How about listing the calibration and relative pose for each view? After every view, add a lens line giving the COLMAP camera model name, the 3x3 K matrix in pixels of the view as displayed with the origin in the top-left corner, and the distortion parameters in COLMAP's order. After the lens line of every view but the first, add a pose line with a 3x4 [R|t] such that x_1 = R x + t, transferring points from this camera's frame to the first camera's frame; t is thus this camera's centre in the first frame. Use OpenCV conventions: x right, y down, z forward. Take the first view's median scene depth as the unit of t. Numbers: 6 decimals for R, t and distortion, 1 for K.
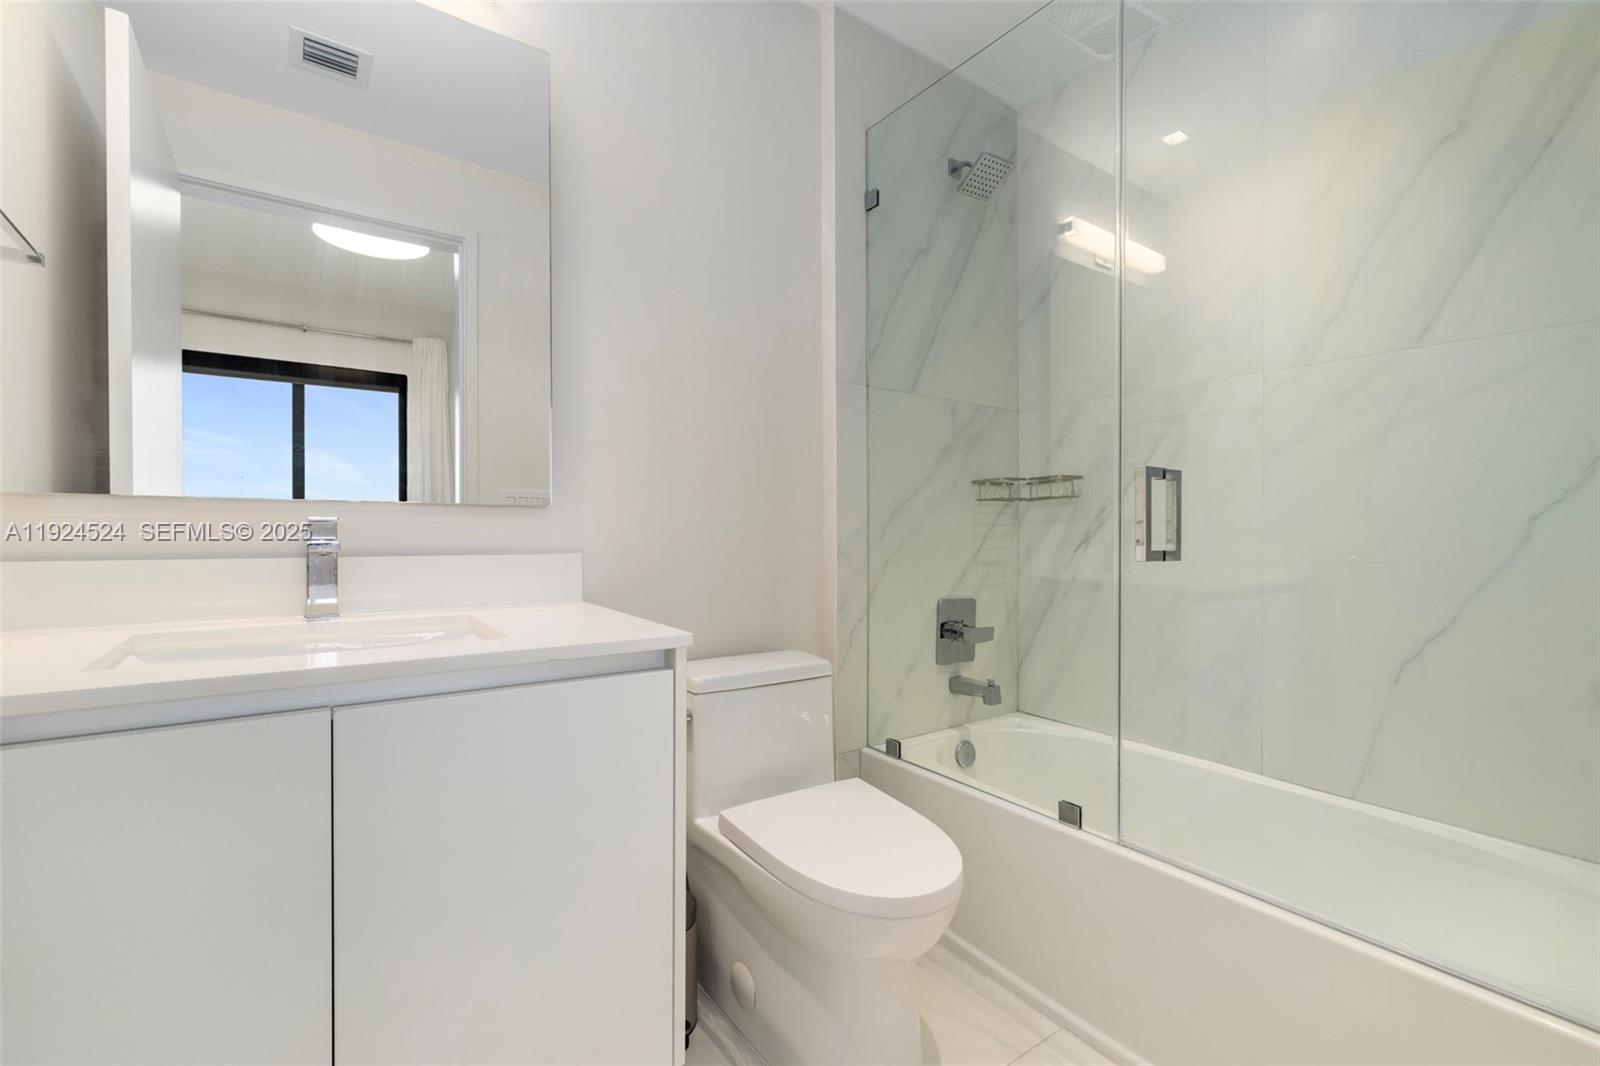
lens RADIAL K [[692.3, 0, 798.2], [0, 692.3, 533.7], [0, 0, 1]] dist [-0.000254, -0.000013]
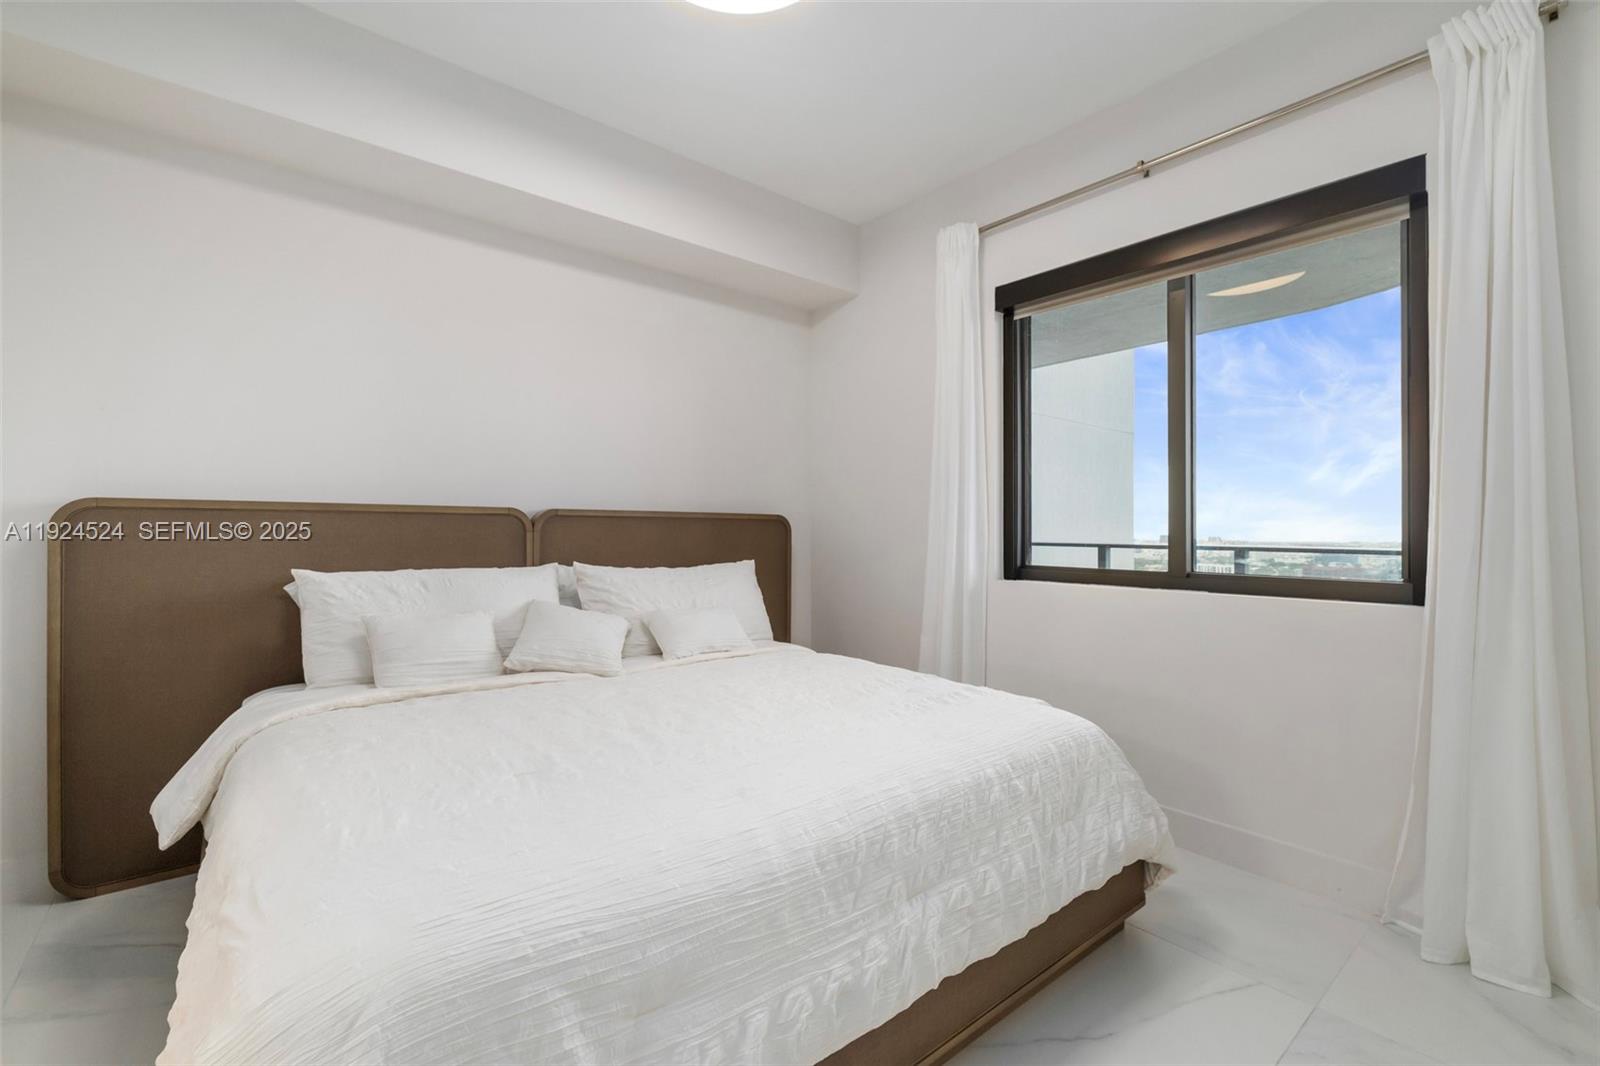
lens RADIAL K [[631.4, 0, 798.4], [0, 631.4, 540.6], [0, 0, 1]] dist [0.000173, -0.000057]
pose [[0.056022, -0.004406, -0.998420, -0.223650], [-0.006196, 0.999969, -0.004760, -0.000619], [0.998410, 0.006453, 0.055993, 0.631207]]
